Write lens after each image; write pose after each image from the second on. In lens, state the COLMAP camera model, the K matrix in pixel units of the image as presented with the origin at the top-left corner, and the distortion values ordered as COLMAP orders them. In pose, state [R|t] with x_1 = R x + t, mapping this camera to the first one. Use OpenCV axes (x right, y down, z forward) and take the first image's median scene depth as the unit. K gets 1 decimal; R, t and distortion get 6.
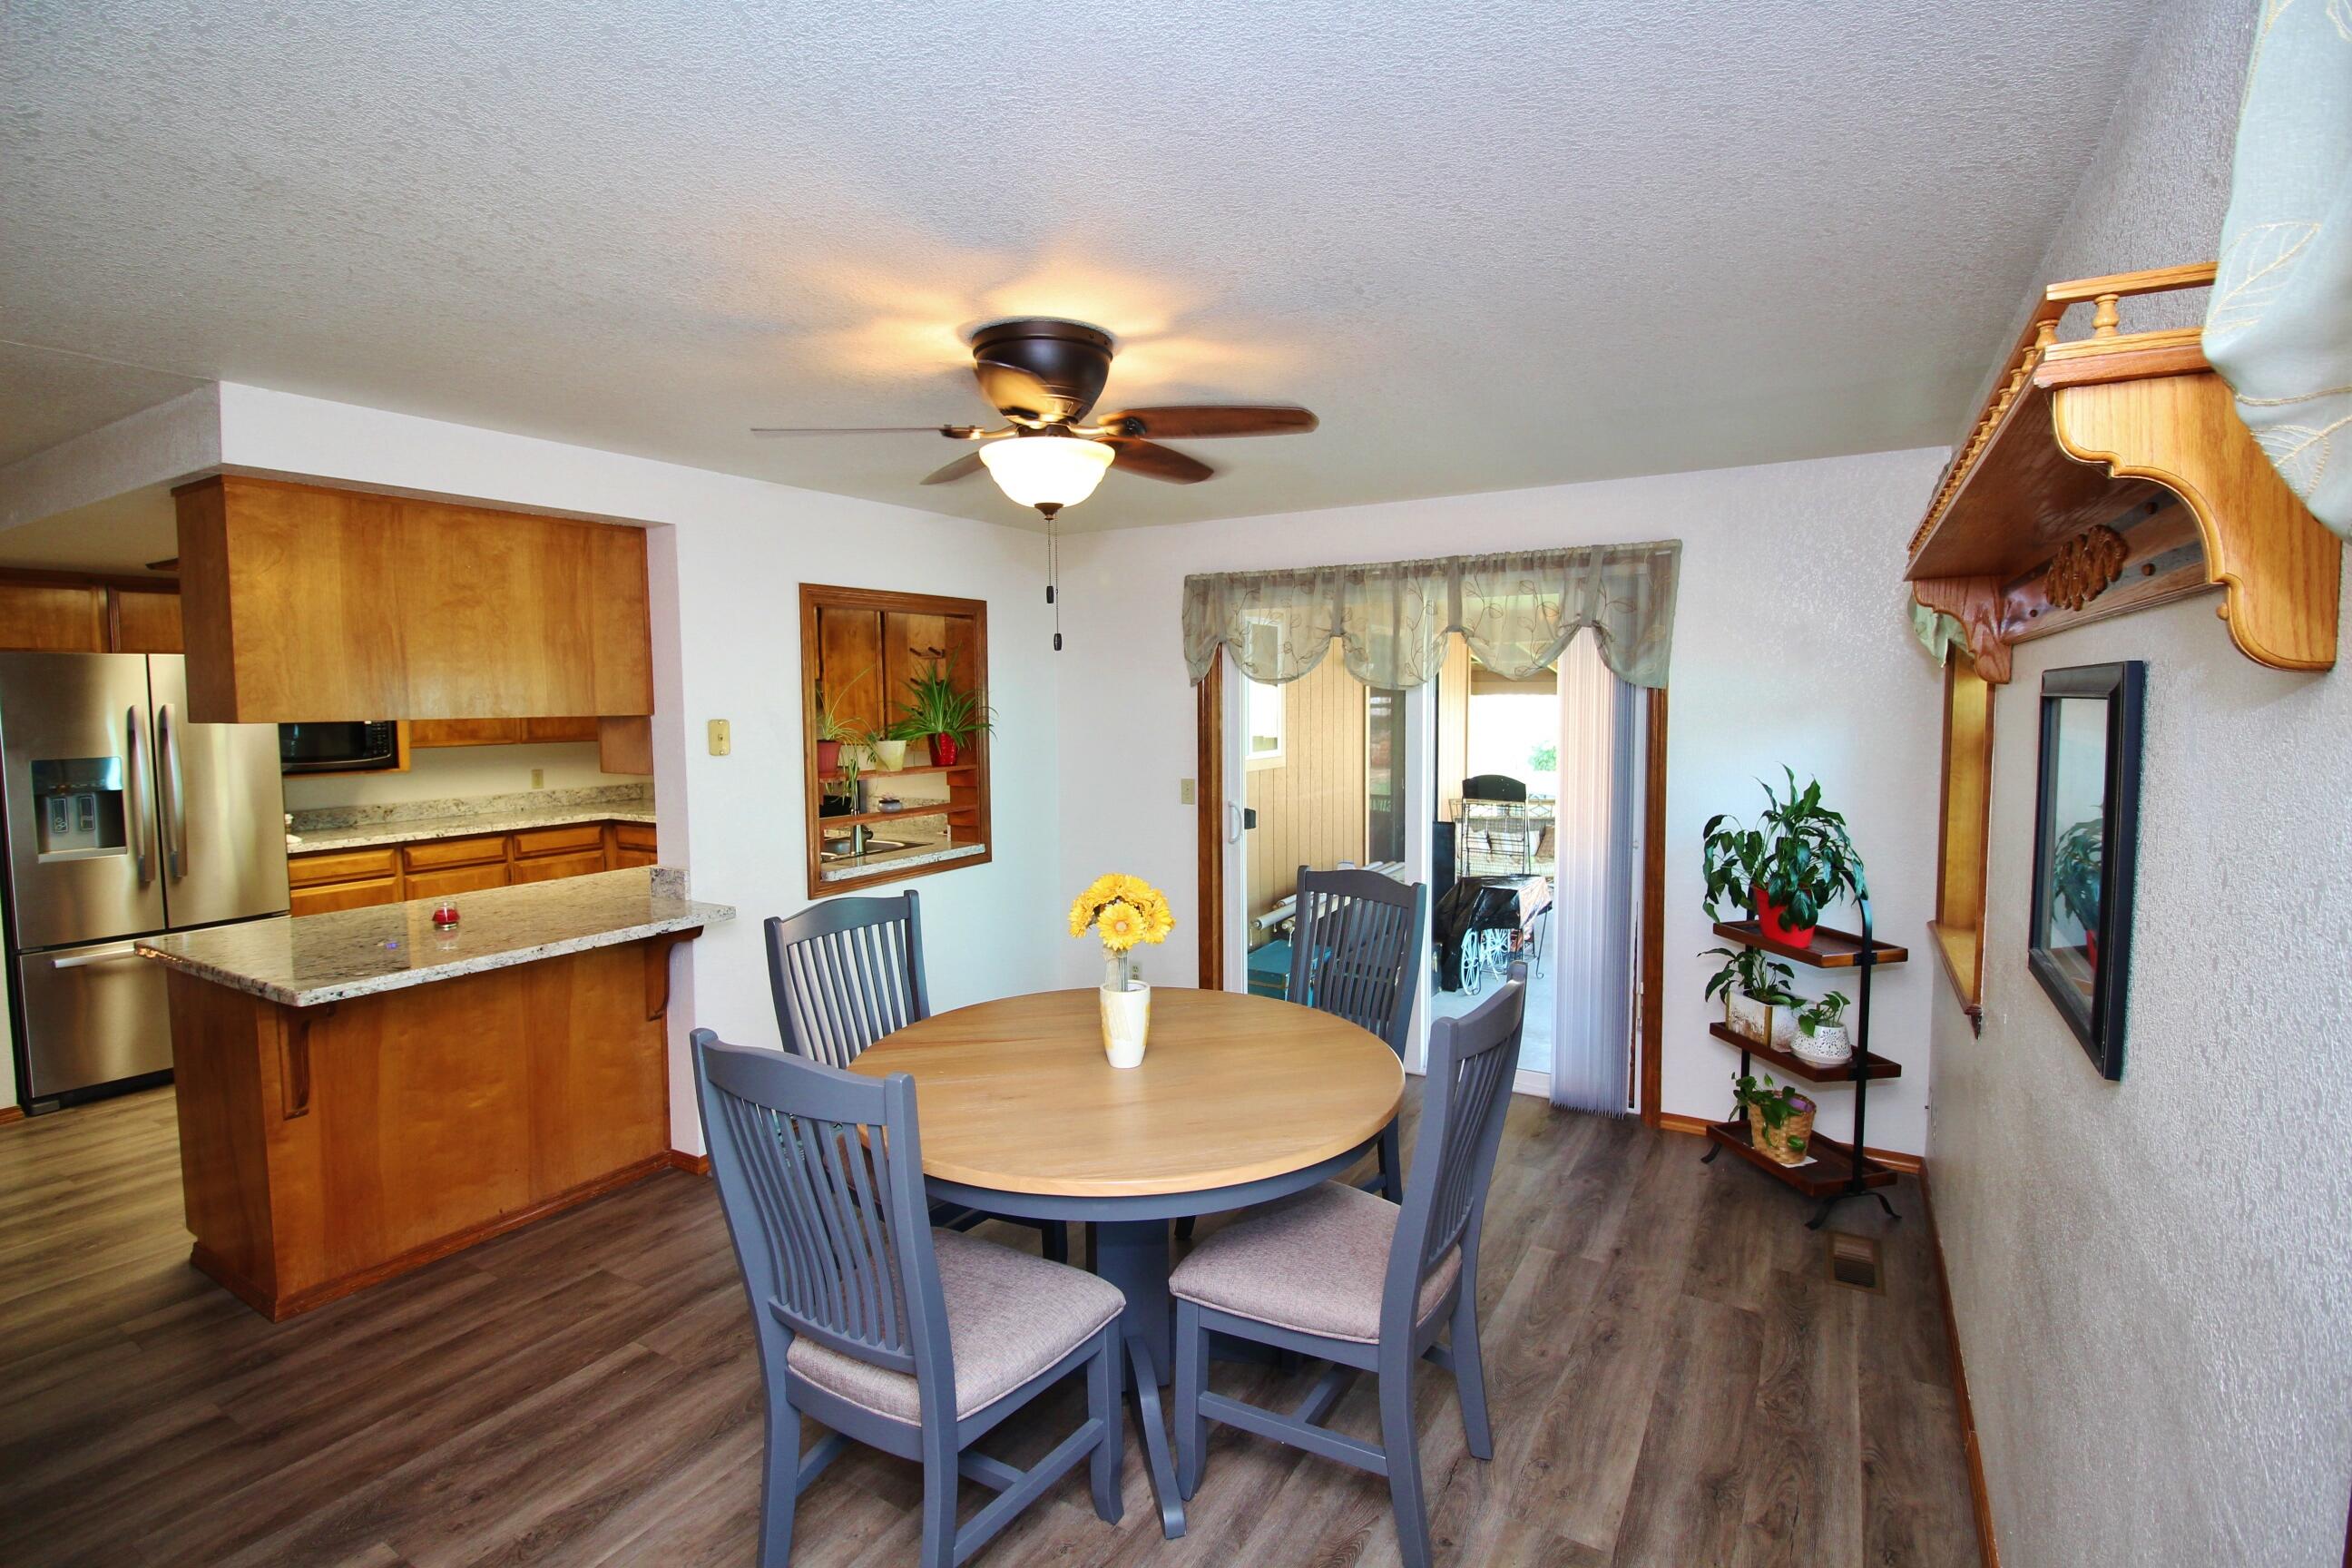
lens RADIAL K [[1104.7, 0, 1186.5], [0, 1104.7, 761.6], [0, 0, 1]] dist [-0.004760, -0.005909]
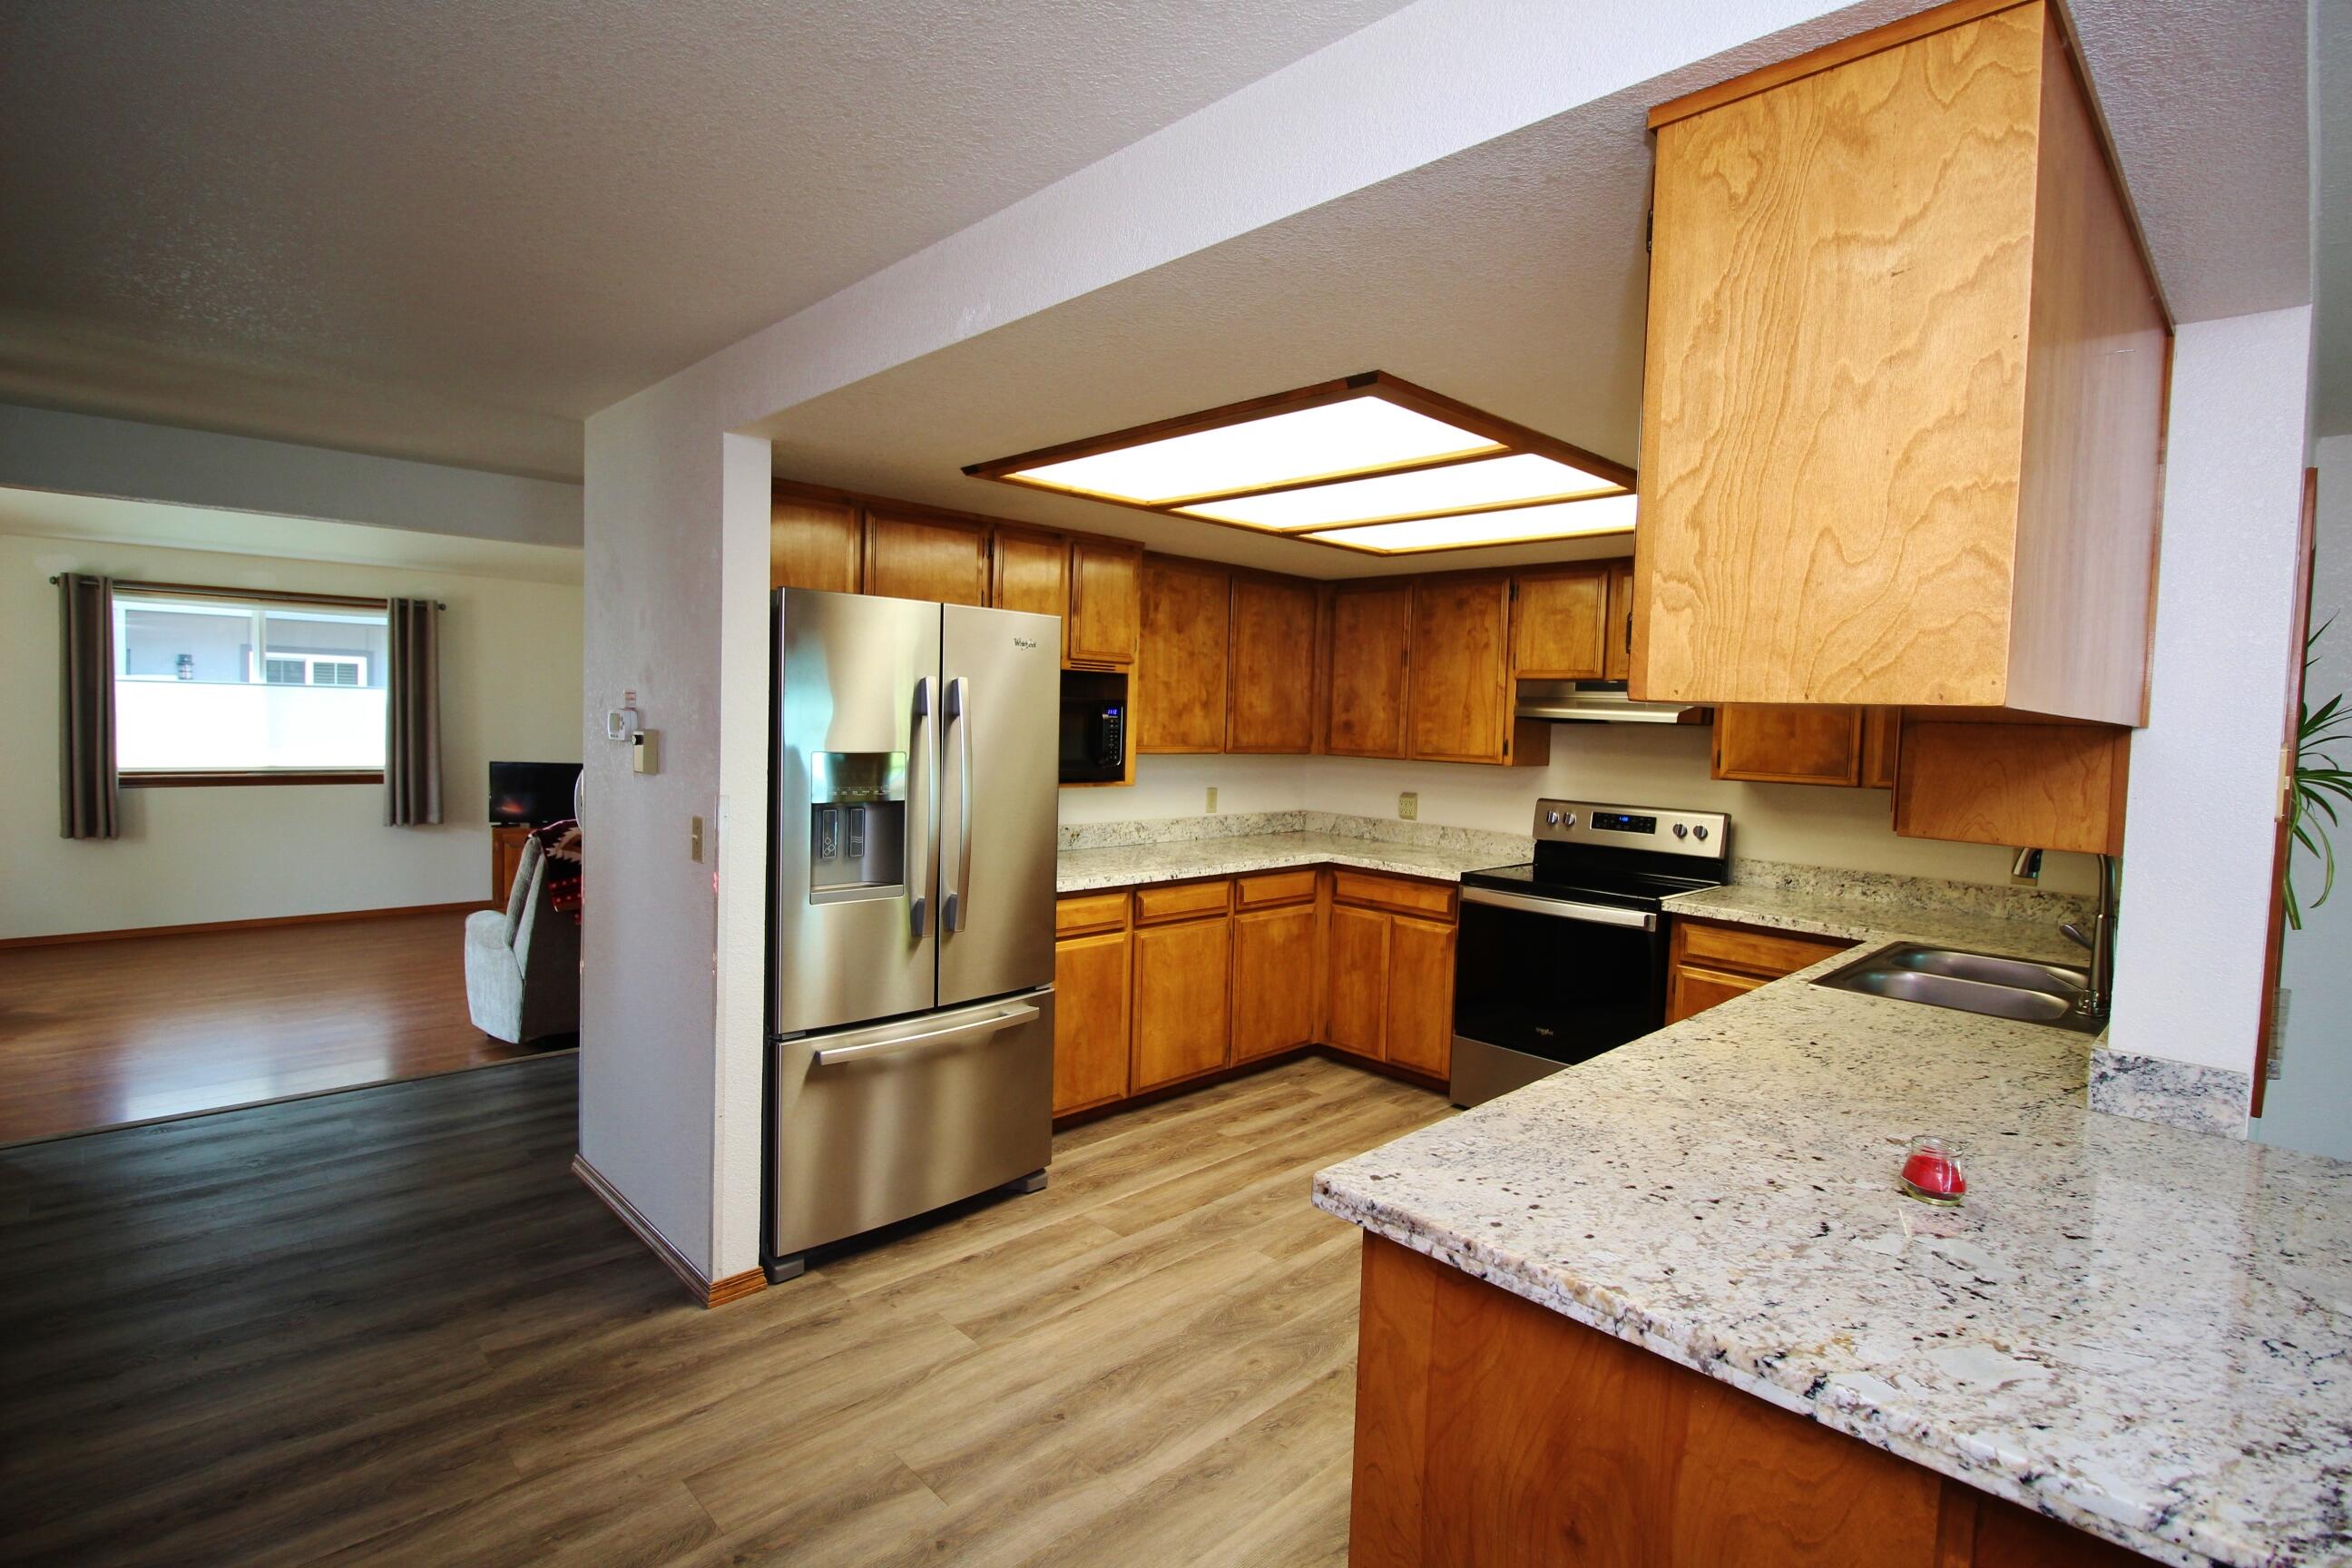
lens RADIAL K [[1104.7, 0, 1172.1], [0, 1104.7, 775.0], [0, 0, 1]] dist [-0.004760, -0.005909]
pose [[0.964991, 0.053366, -0.256797, -0.522023], [-0.055913, 0.998432, -0.002621, 0.002986], [0.256255, 0.016888, 0.966462, 0.316752]]
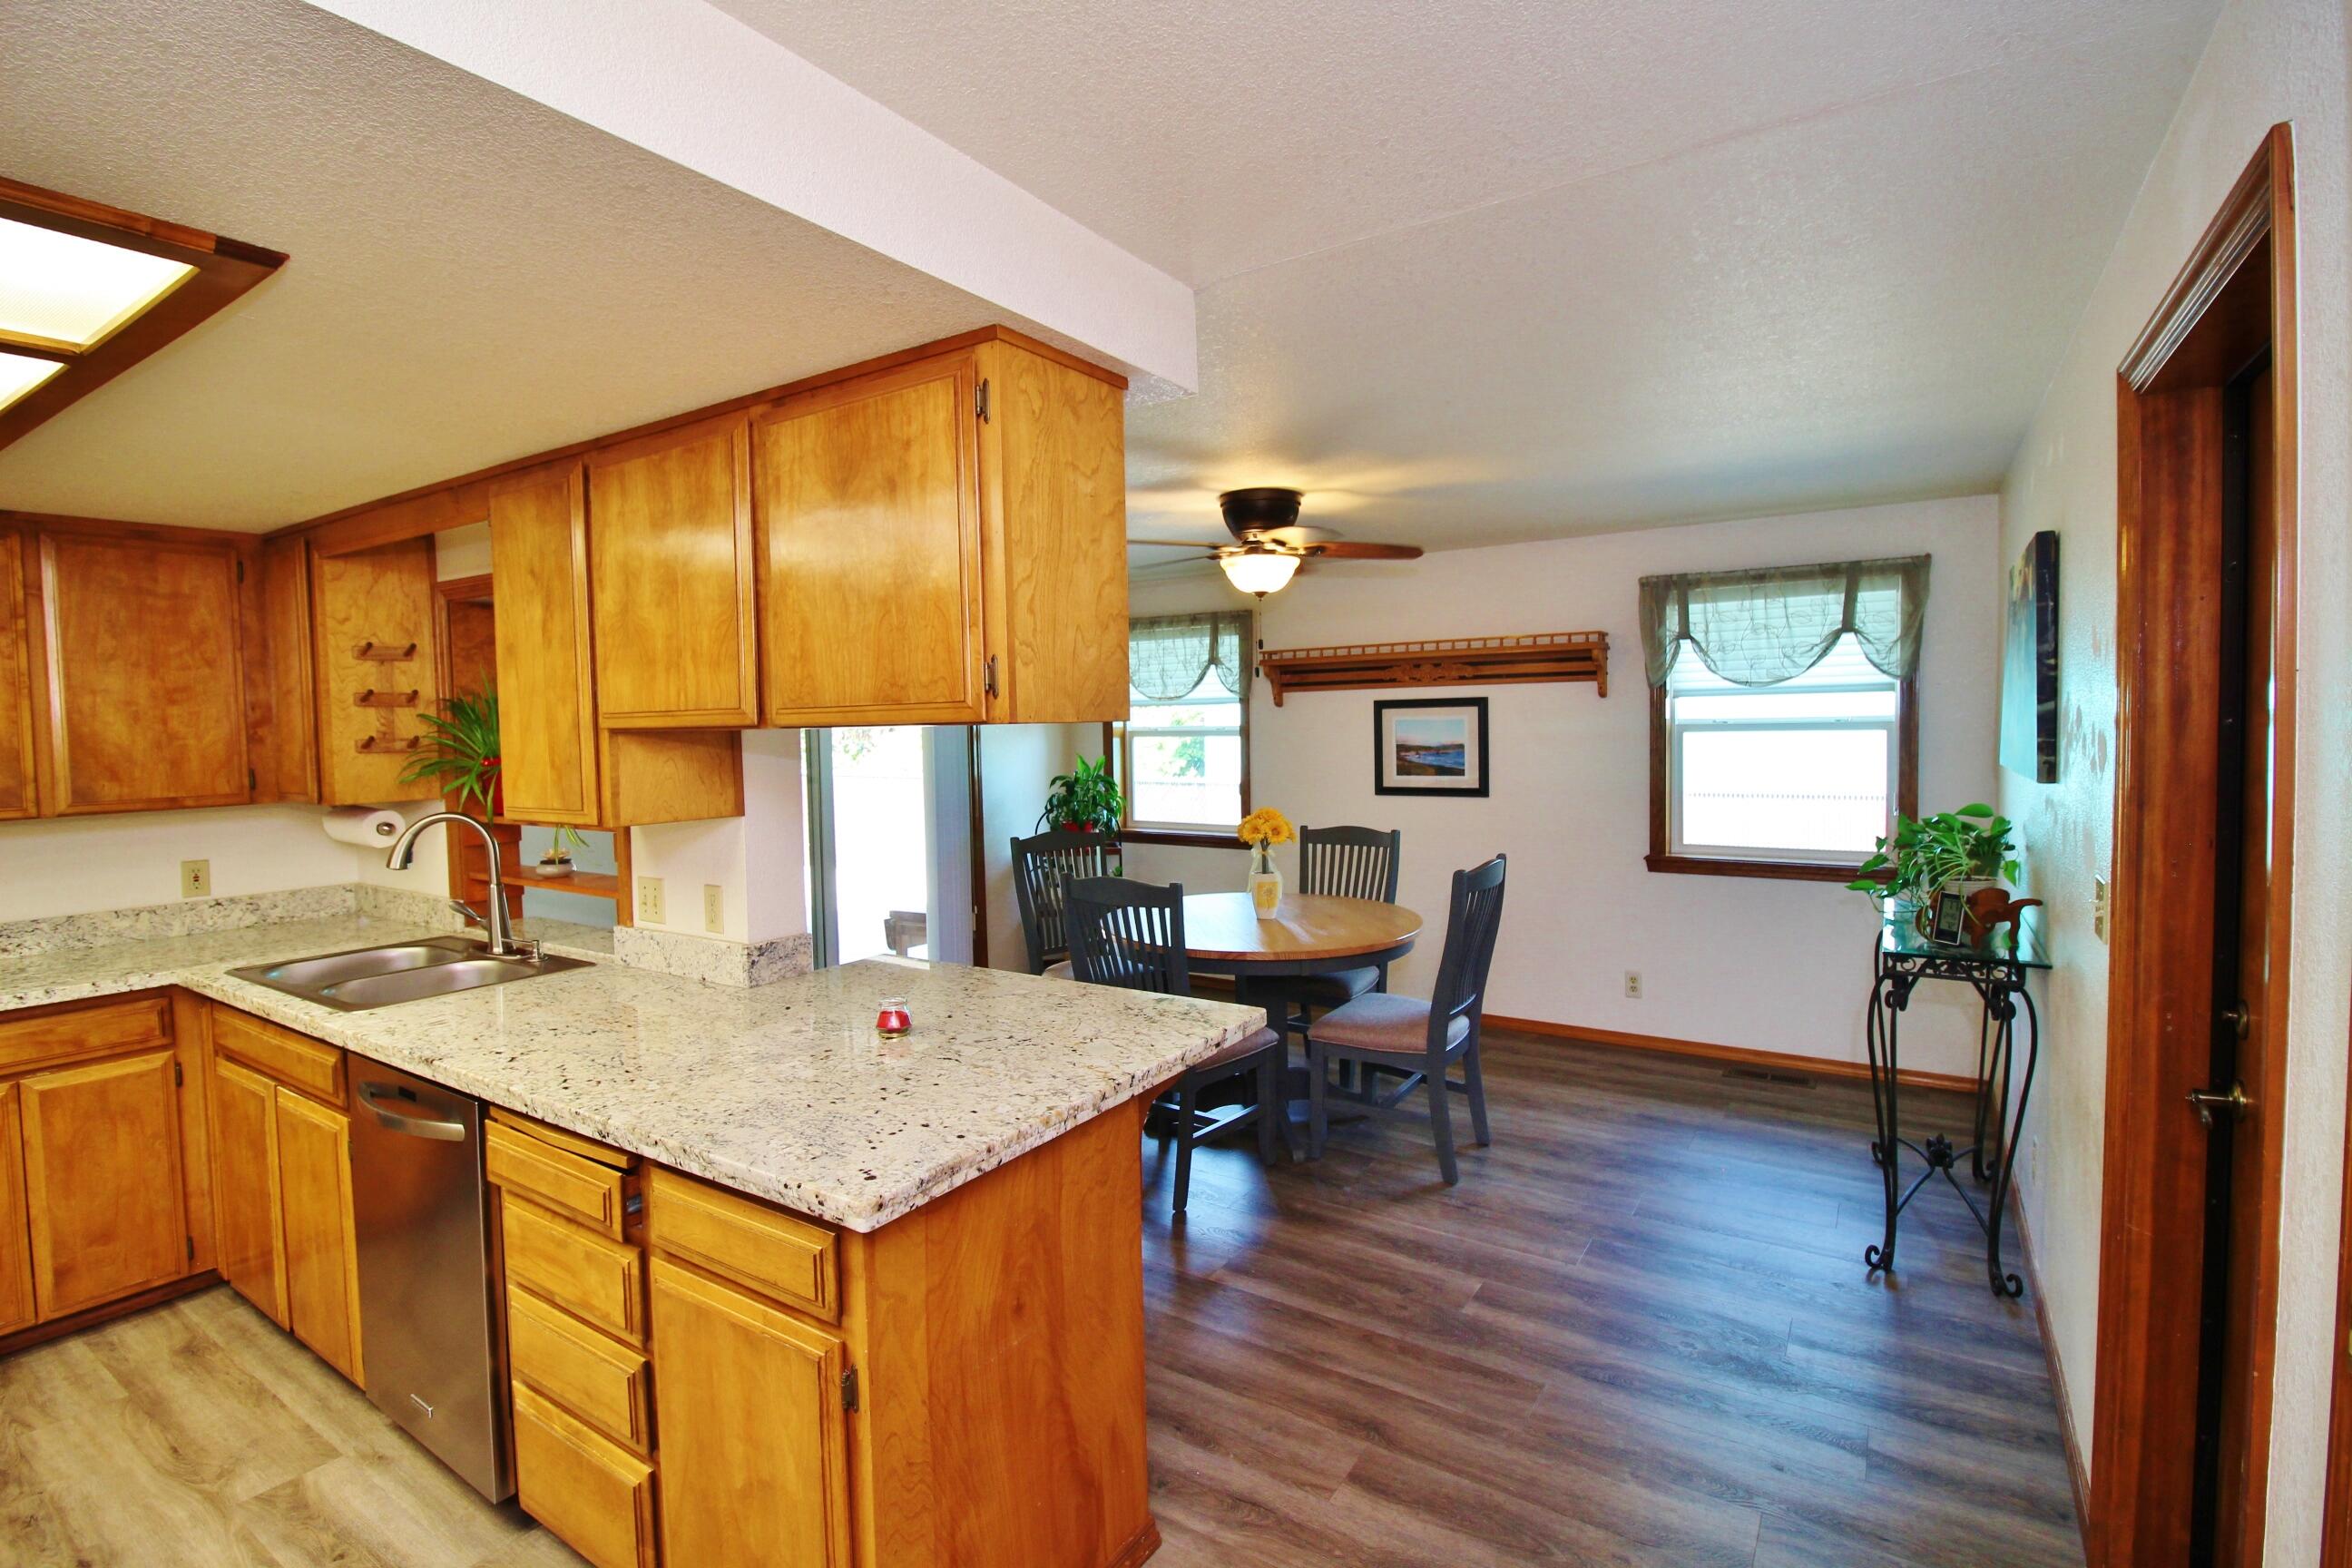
lens RADIAL K [[1104.7, 0, 1178.4], [0, 1104.7, 773.1], [0, 0, 1]] dist [-0.004760, -0.005909]
pose [[0.042508, -0.040464, 0.998276, -0.891069], [0.080900, 0.996038, 0.036928, -0.014575], [-0.995815, 0.079191, 0.045613, 0.534759]]
